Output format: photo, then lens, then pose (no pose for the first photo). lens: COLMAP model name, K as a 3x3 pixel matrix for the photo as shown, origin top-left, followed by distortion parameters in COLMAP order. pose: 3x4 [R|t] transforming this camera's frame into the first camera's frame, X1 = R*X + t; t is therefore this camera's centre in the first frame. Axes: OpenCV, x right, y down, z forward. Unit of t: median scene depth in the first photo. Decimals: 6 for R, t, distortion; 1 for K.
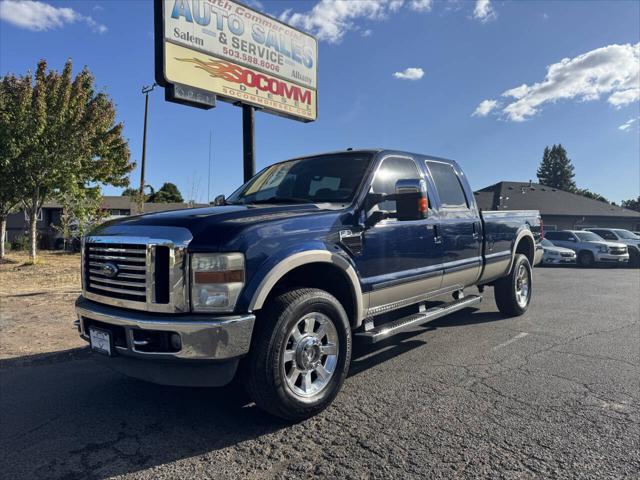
lens RADIAL K [[507.3, 0, 320.0], [0, 507.3, 240.0], [0, 0, 1]] dist [0.007965, -0.070002]
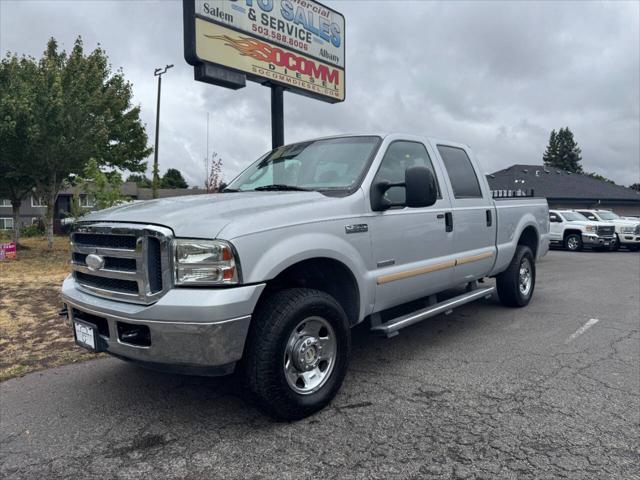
lens RADIAL K [[509.3, 0, 320.0], [0, 509.3, 240.0], [0, 0, 1]] dist [-0.008881, 0.004048]
pose [[0.999972, -0.004753, -0.005747, -0.053763], [0.004914, 0.999585, 0.028375, 0.002206], [0.005610, -0.028402, 0.999581, 0.022476]]
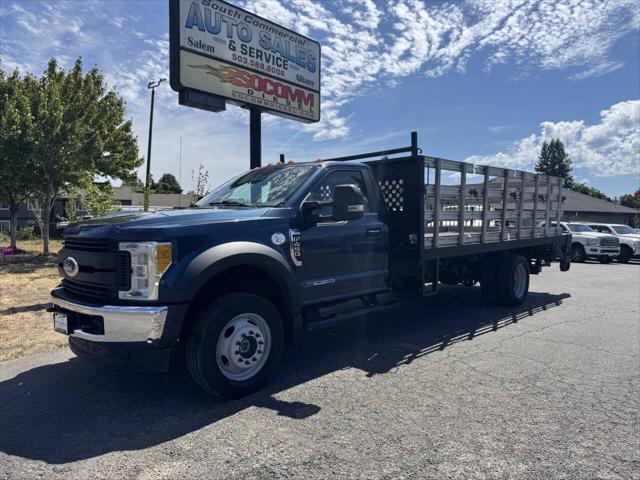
lens RADIAL K [[507.3, 0, 320.0], [0, 507.3, 240.0], [0, 0, 1]] dist [0.007965, -0.070002]
pose [[0.999942, 0.009664, 0.004682, -0.007336], [-0.009741, 0.999811, 0.016800, -0.007521], [-0.004519, -0.016844, 0.999848, -0.067910]]
